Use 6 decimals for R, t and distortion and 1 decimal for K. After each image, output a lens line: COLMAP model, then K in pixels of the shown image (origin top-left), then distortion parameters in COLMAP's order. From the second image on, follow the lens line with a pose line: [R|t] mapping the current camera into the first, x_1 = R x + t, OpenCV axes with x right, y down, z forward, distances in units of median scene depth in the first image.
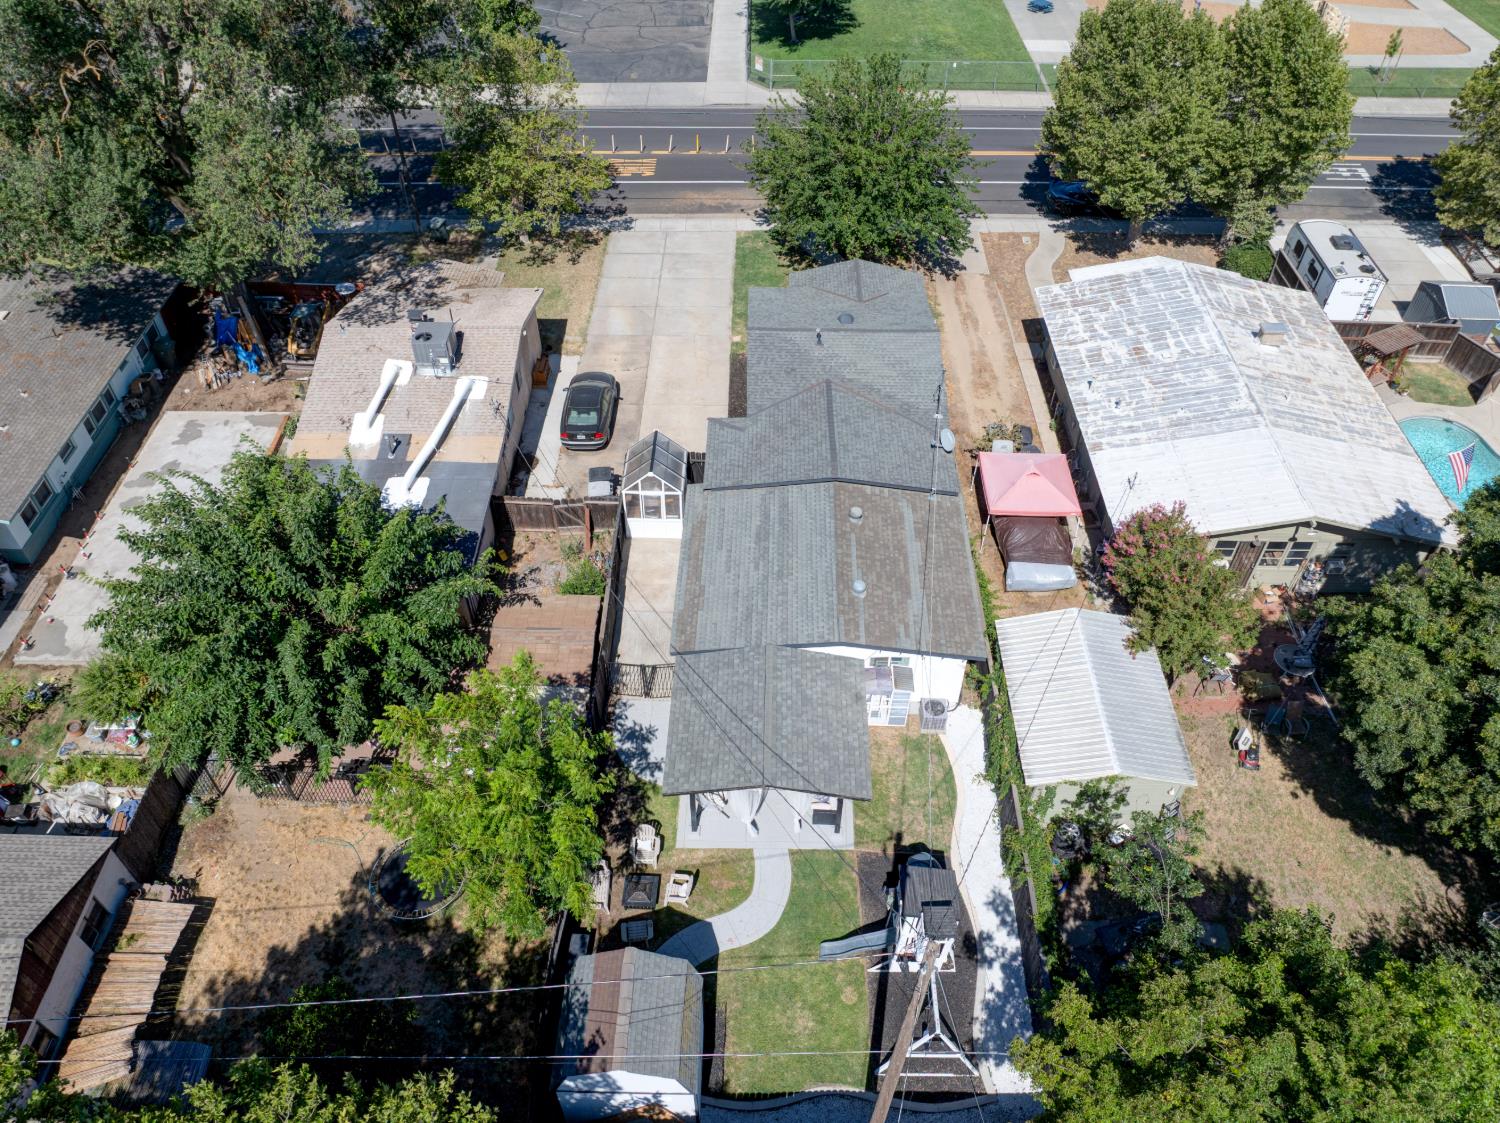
lens RADIAL K [[1045.7, 0, 745.7], [0, 1045.7, 593.7], [0, 0, 1]] dist [-0.028139, 0.008453]
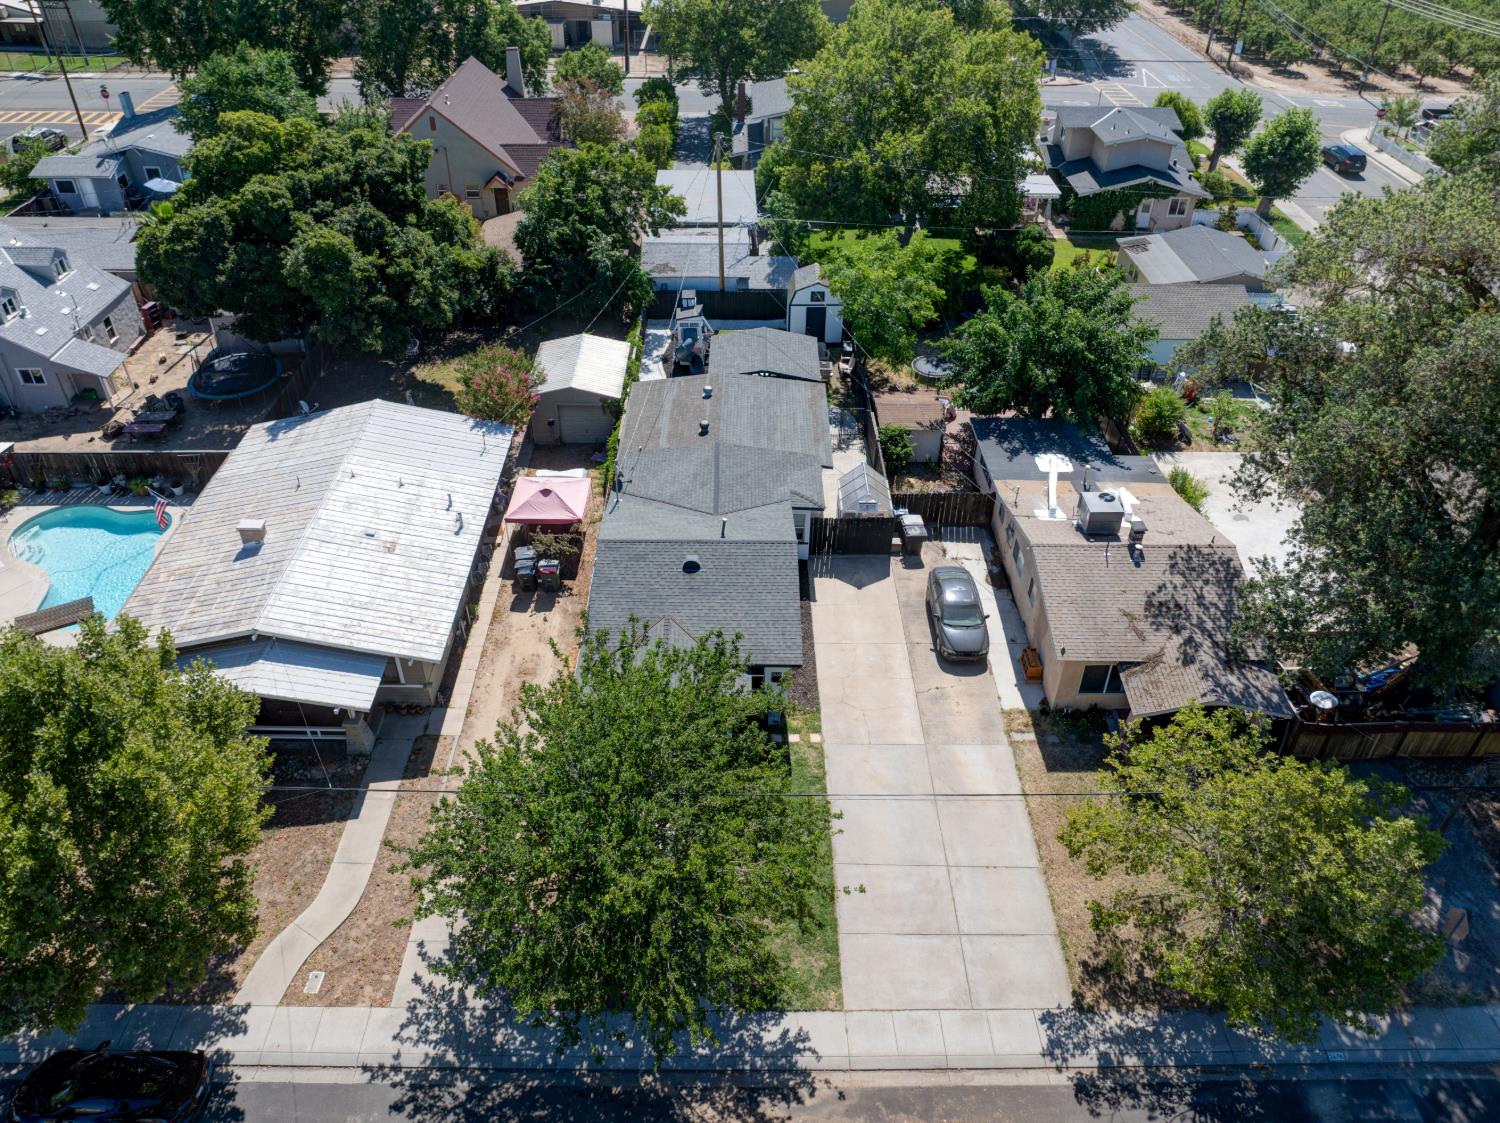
lens RADIAL K [[1075.5, 0, 750.0], [0, 1075.5, 561.5], [0, 0, 1]] dist [-0.029514, 0.006726]
pose [[-0.999725, 0.005205, -0.022871, 0.083418], [-0.022253, 0.097739, 0.994963, -1.566350], [0.007414, 0.995198, -0.097597, 1.415777]]
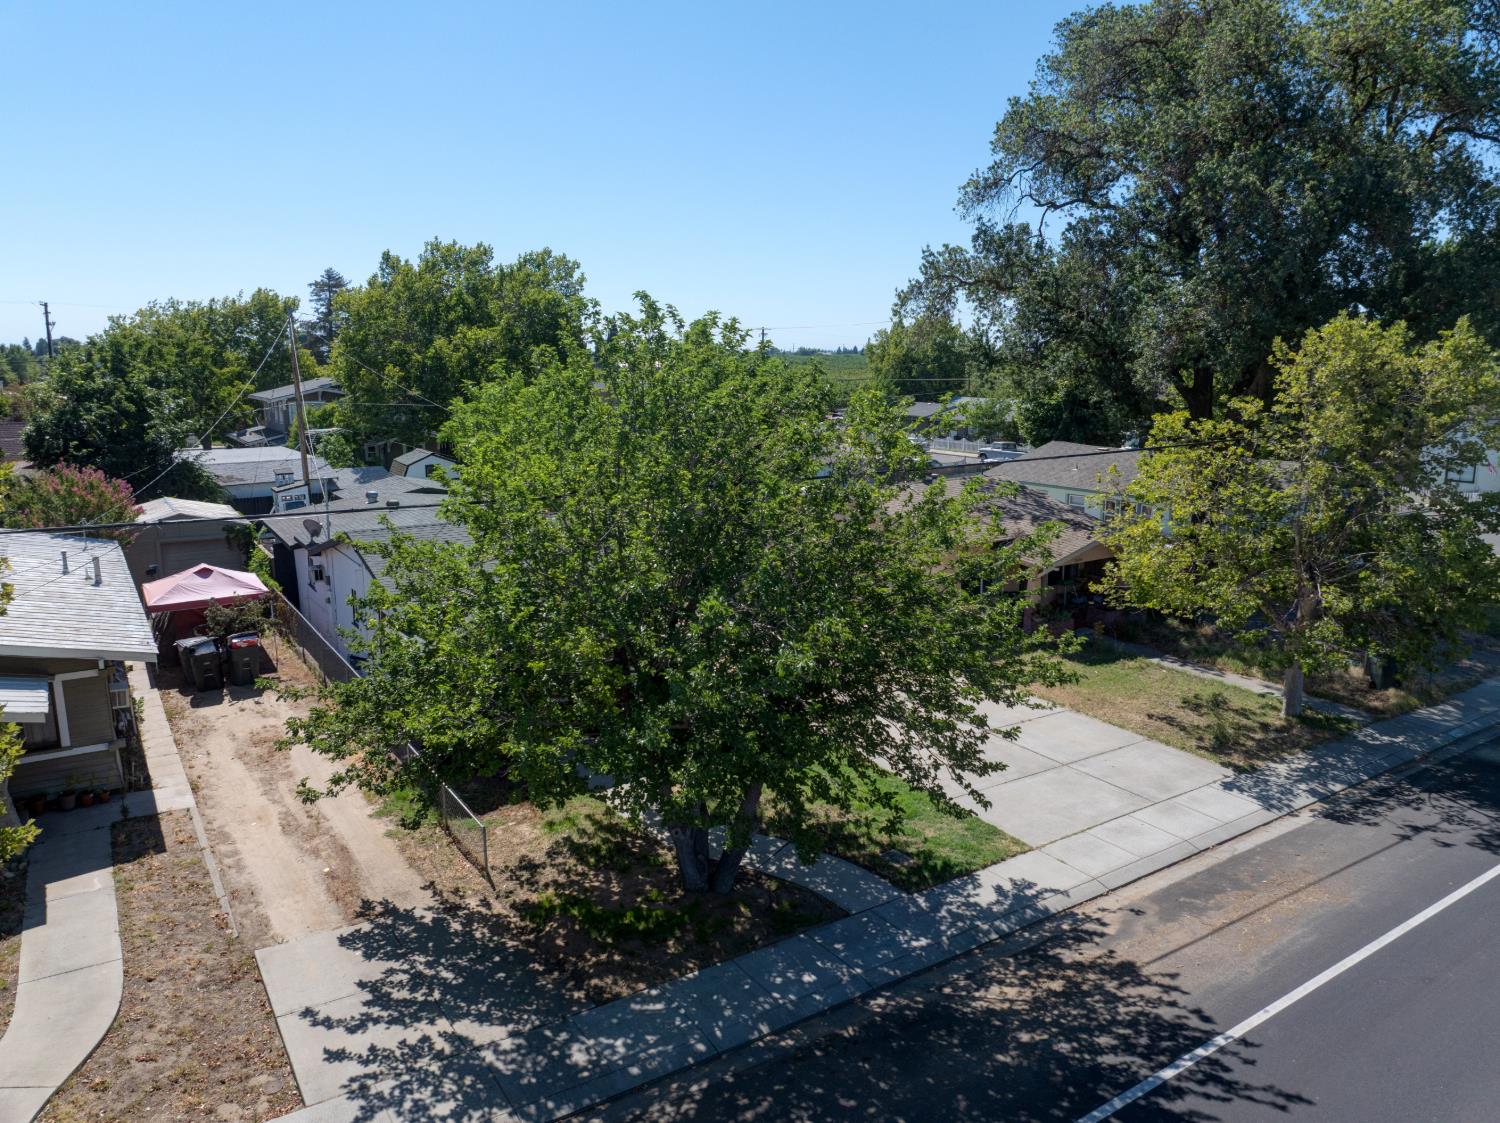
lens RADIAL K [[1045.7, 0, 745.7], [0, 1045.7, 593.7], [0, 0, 1]] dist [-0.028139, 0.008453]
pose [[-0.830902, 0.128859, -0.541291, 0.425598], [-0.403491, 0.530324, 0.745621, -1.056210], [0.383140, 0.837945, -0.388654, 1.761362]]
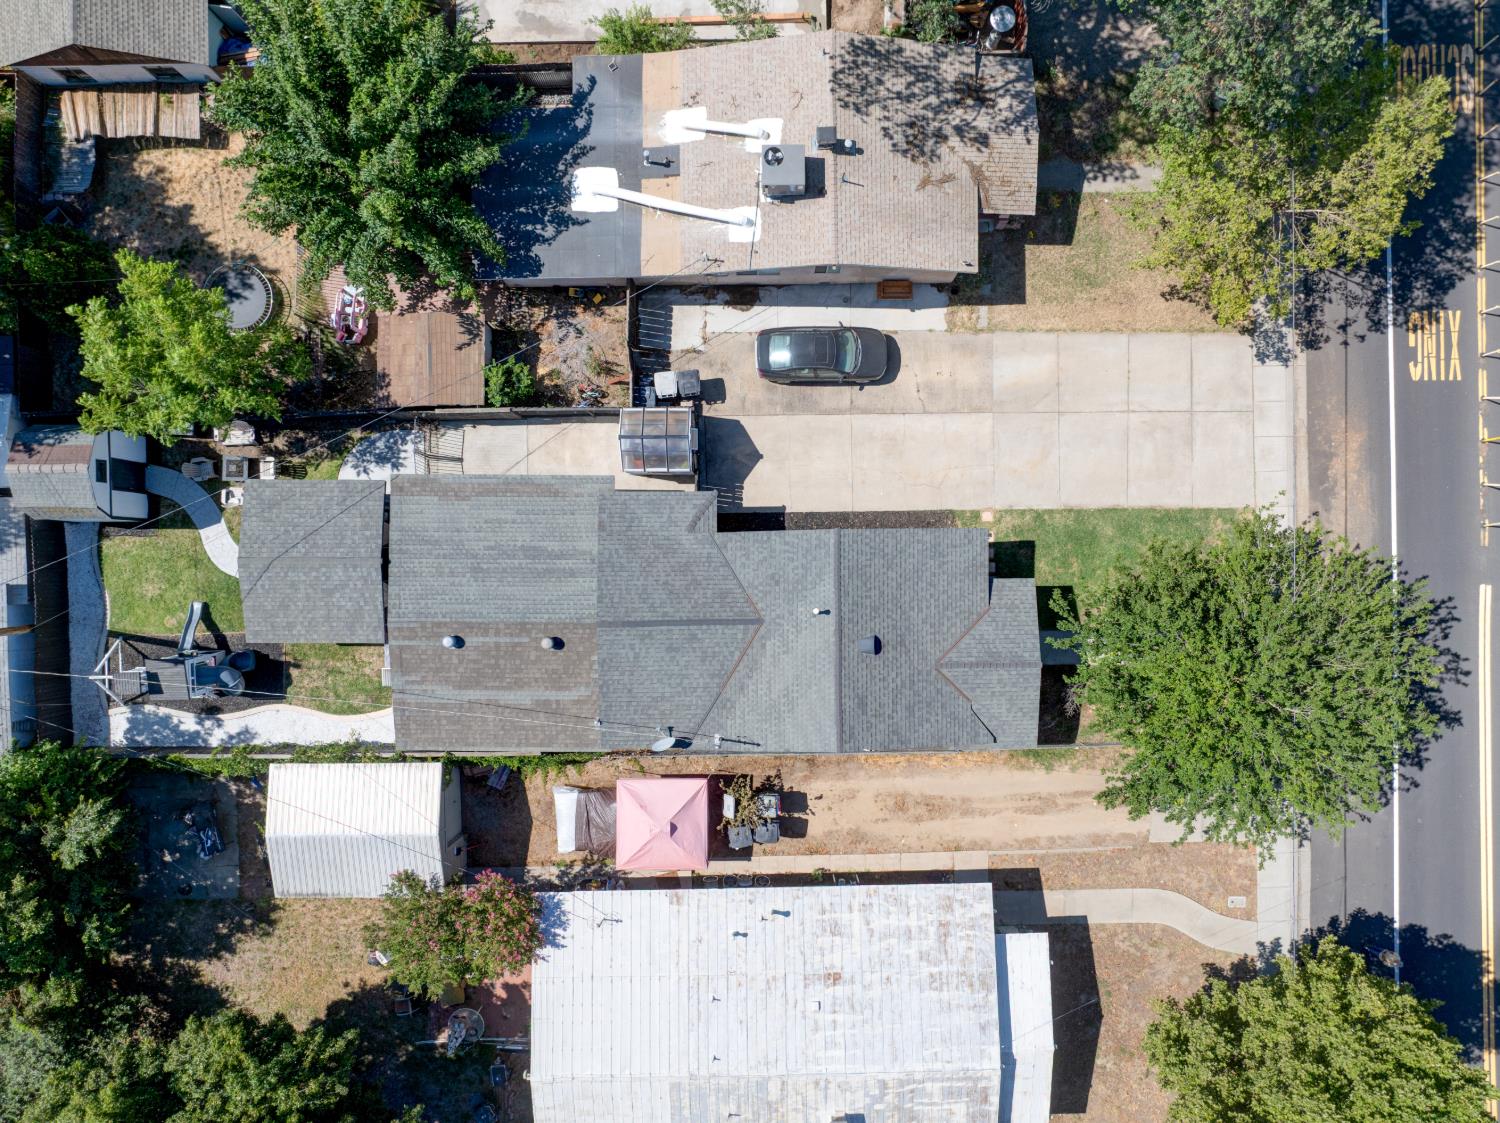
lens RADIAL K [[1045.7, 0, 745.7], [0, 1045.7, 593.7], [0, 0, 1]] dist [-0.028139, 0.008453]
pose [[0.025129, 0.999458, 0.021264, 0.042514], [-0.742356, 0.004410, 0.669991, -0.974695], [0.669534, -0.032622, 0.742065, 0.398101]]
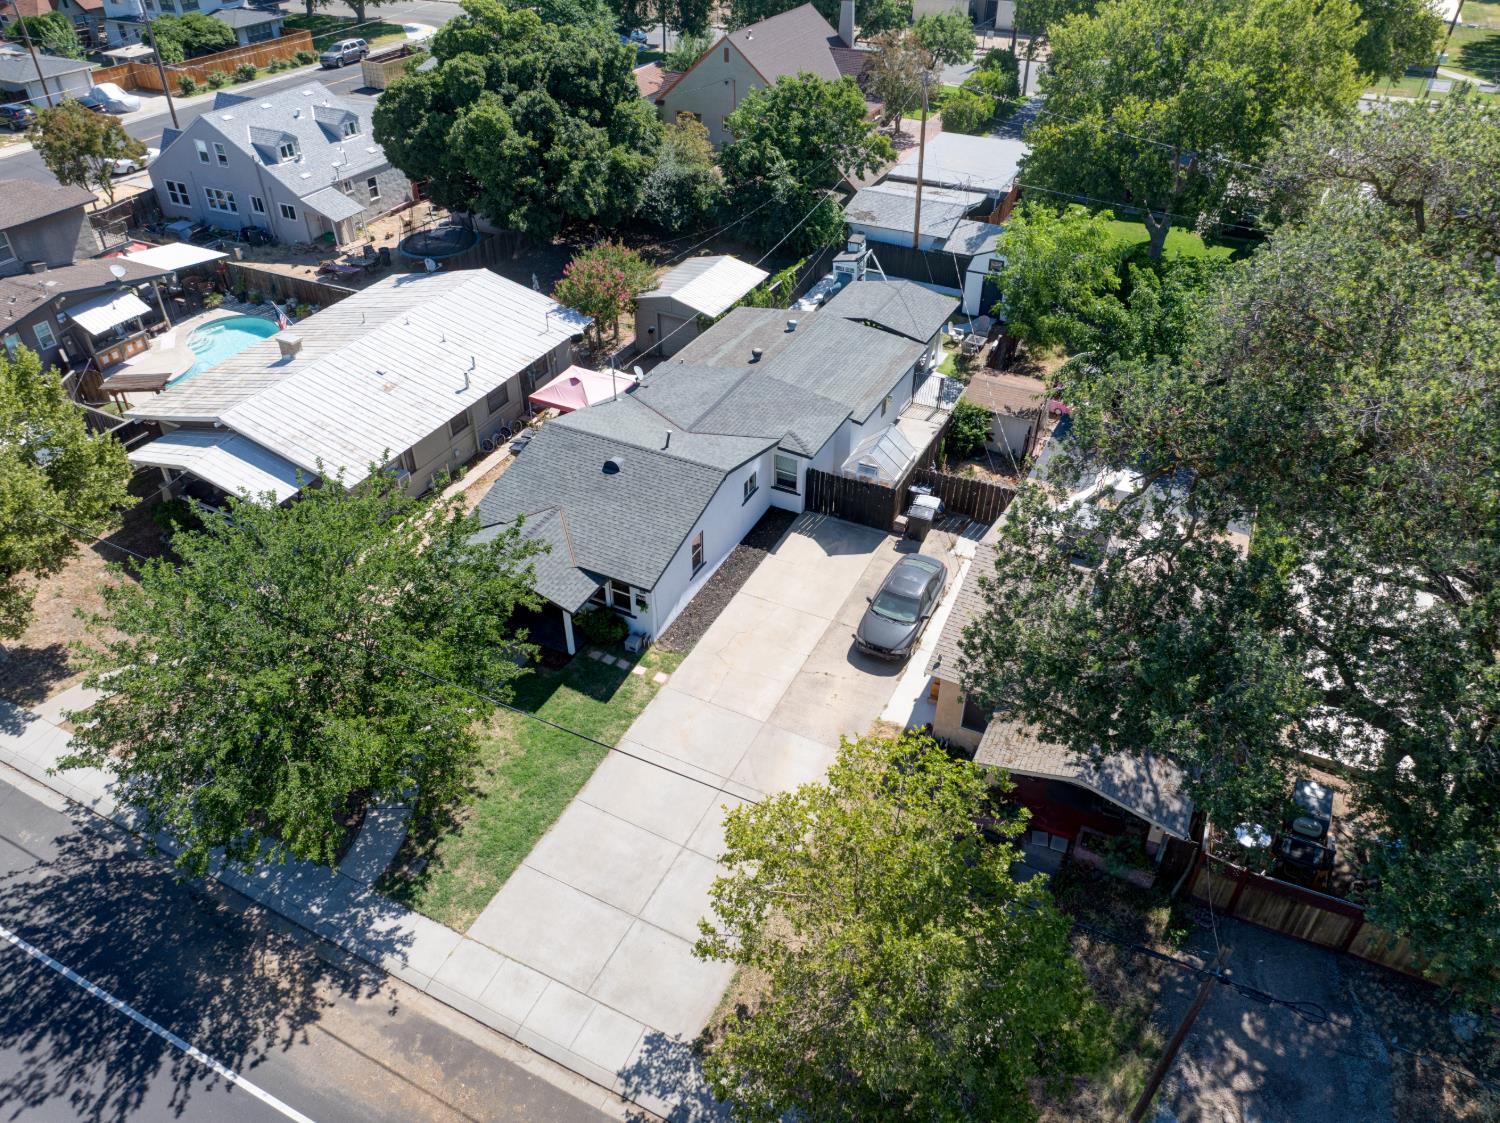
lens RADIAL K [[1039.9, 0, 753.3], [0, 1039.9, 580.1], [0, 0, 1]] dist [-0.047472, 0.031130]
pose [[-0.901701, -0.268733, 0.338701, -0.425287], [0.315817, 0.125641, 0.940465, -1.330084], [-0.295289, 0.954985, -0.028420, 1.403153]]
